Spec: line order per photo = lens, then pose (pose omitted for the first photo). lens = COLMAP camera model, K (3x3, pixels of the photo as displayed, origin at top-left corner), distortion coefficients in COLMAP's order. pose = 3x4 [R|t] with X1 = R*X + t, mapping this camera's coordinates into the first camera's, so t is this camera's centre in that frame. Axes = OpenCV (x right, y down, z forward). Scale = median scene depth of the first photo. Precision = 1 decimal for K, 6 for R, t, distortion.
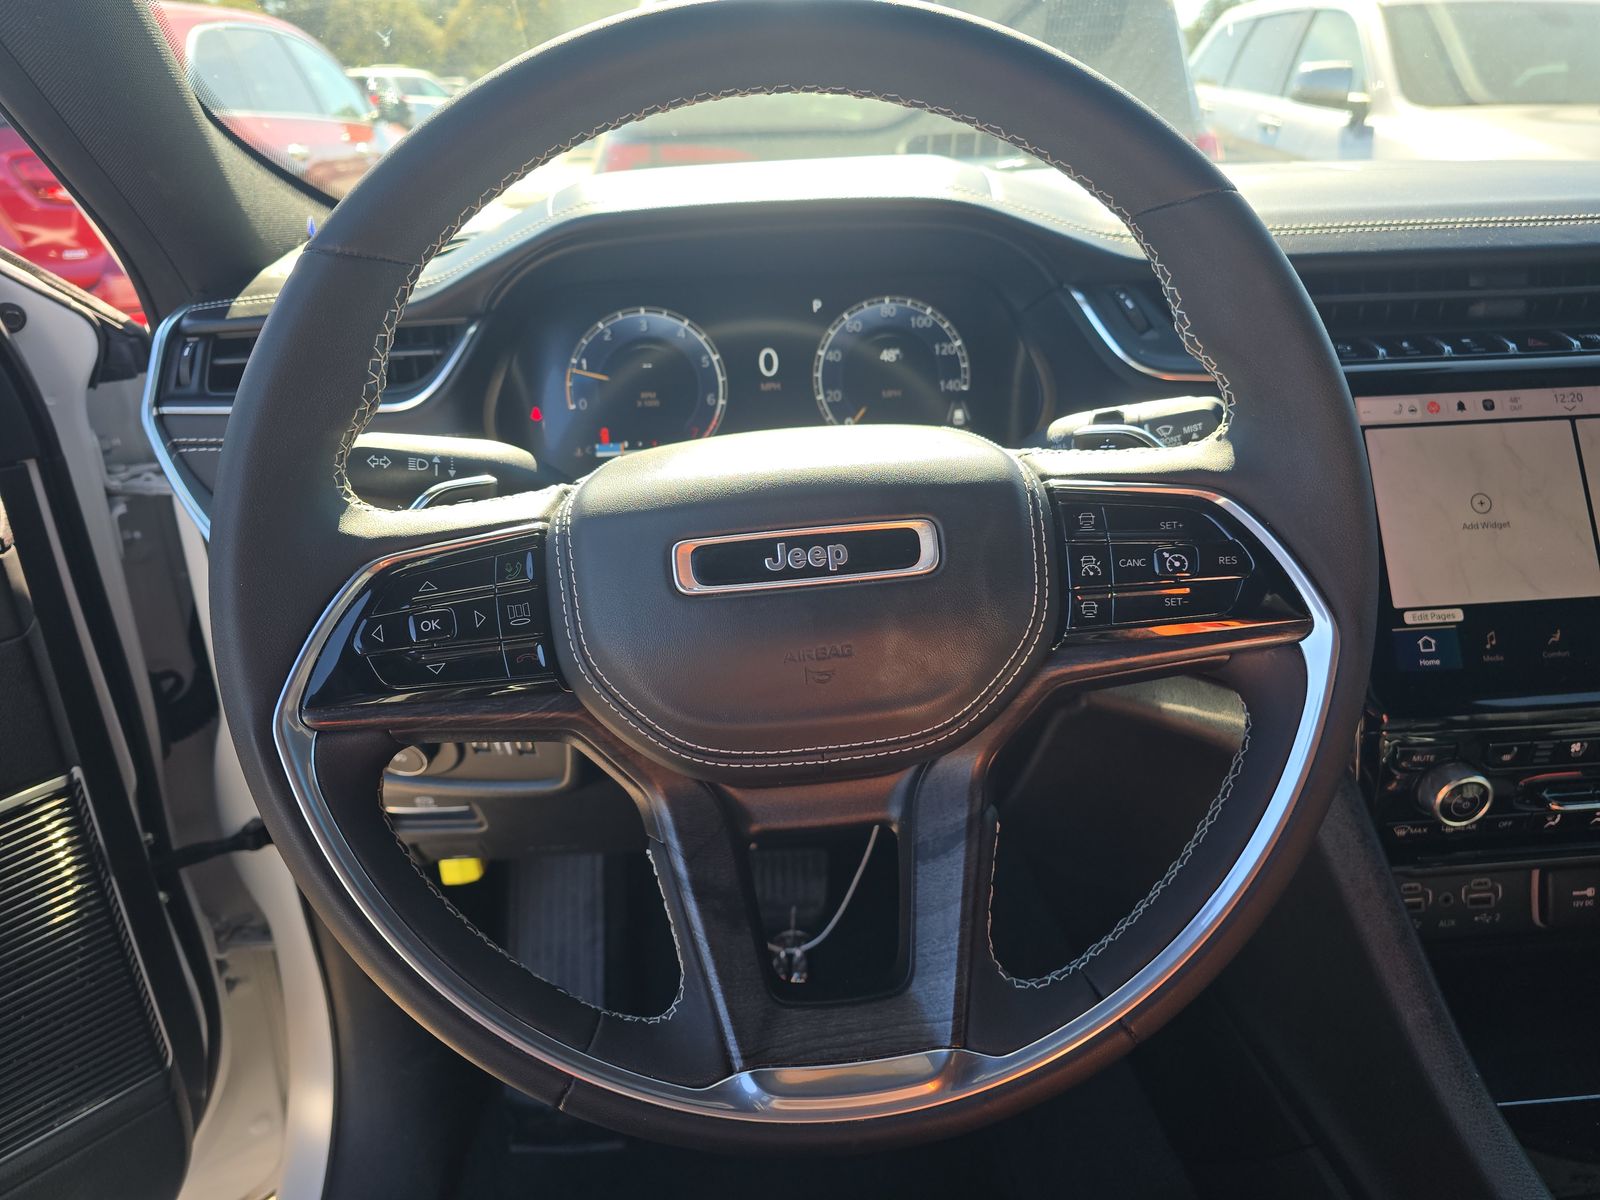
lens RADIAL K [[1066.8, 0, 801.6], [0, 1066.8, 601.7], [0, 0, 1]] dist [0.010132, -0.001387]
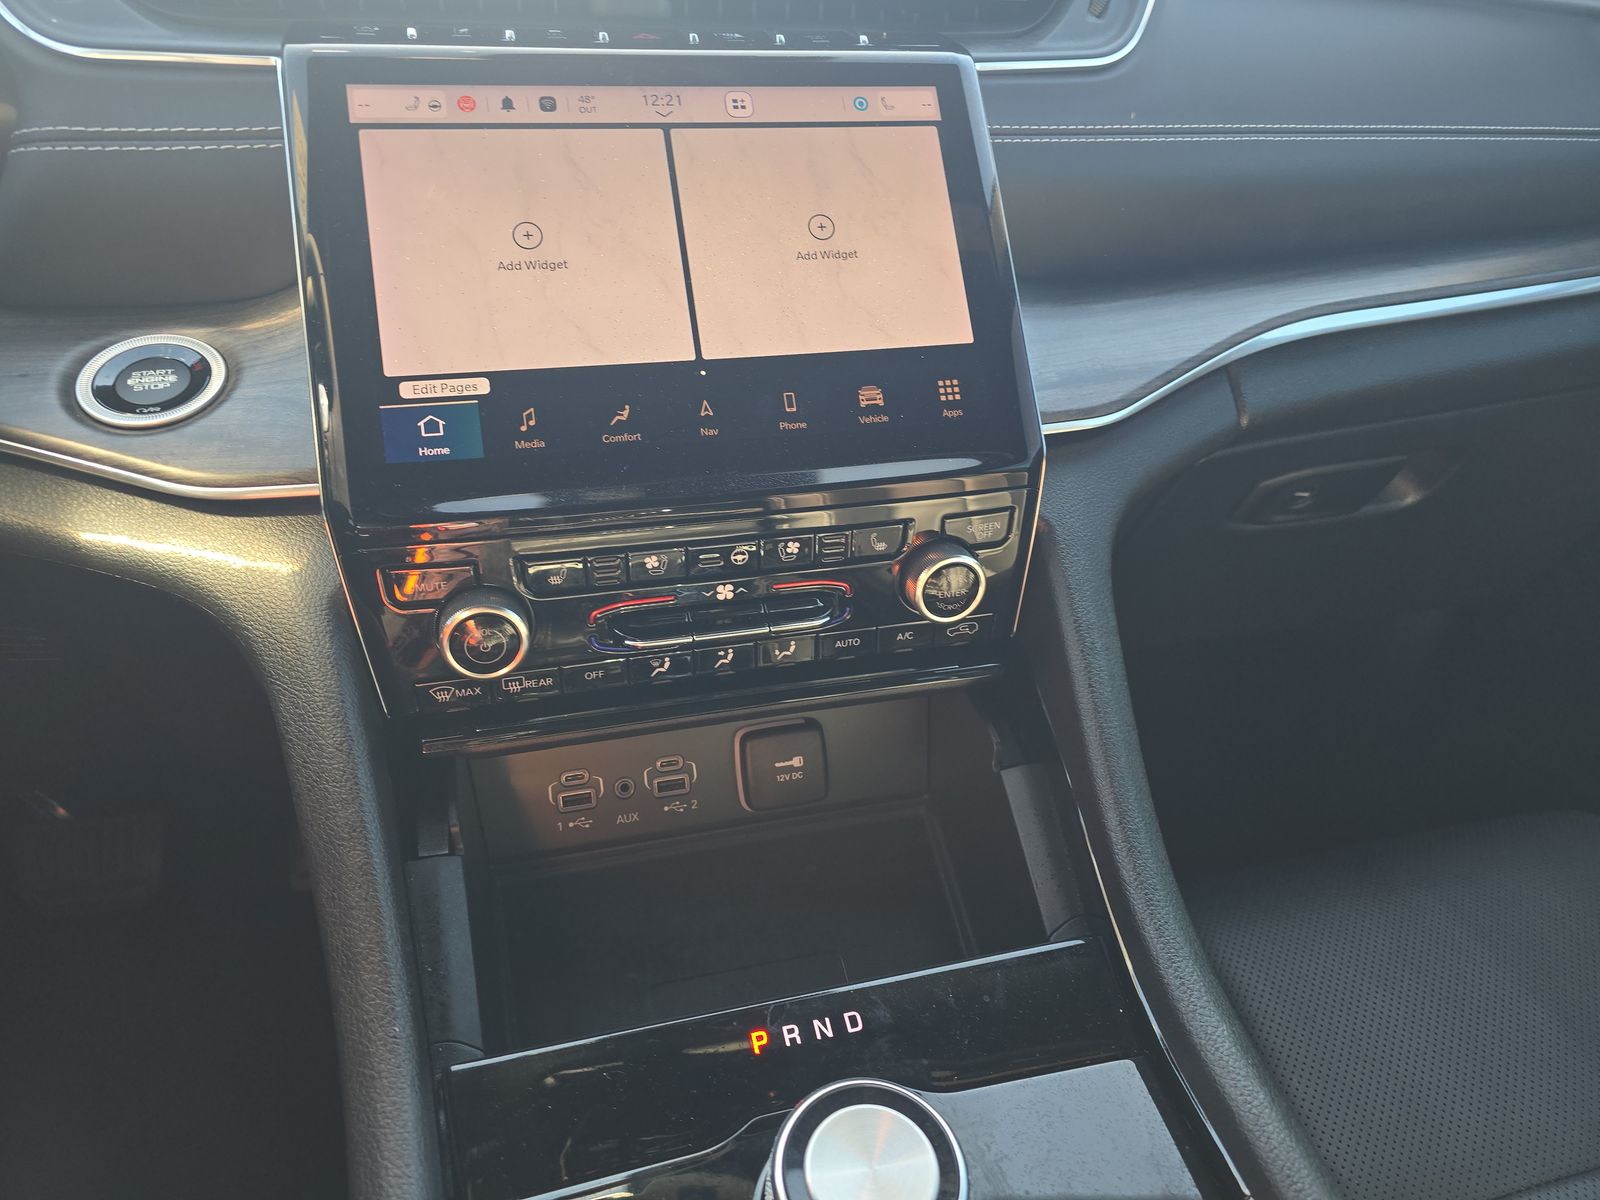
lens RADIAL K [[1066.8, 0, 801.7], [0, 1066.8, 599.9], [0, 0, 1]] dist [0.010132, -0.001387]
pose [[0.982917, -0.052922, 0.176278, 0.668317], [0.047462, 0.998258, 0.035051, 0.135957], [-0.177826, -0.026086, 0.983716, 0.247192]]
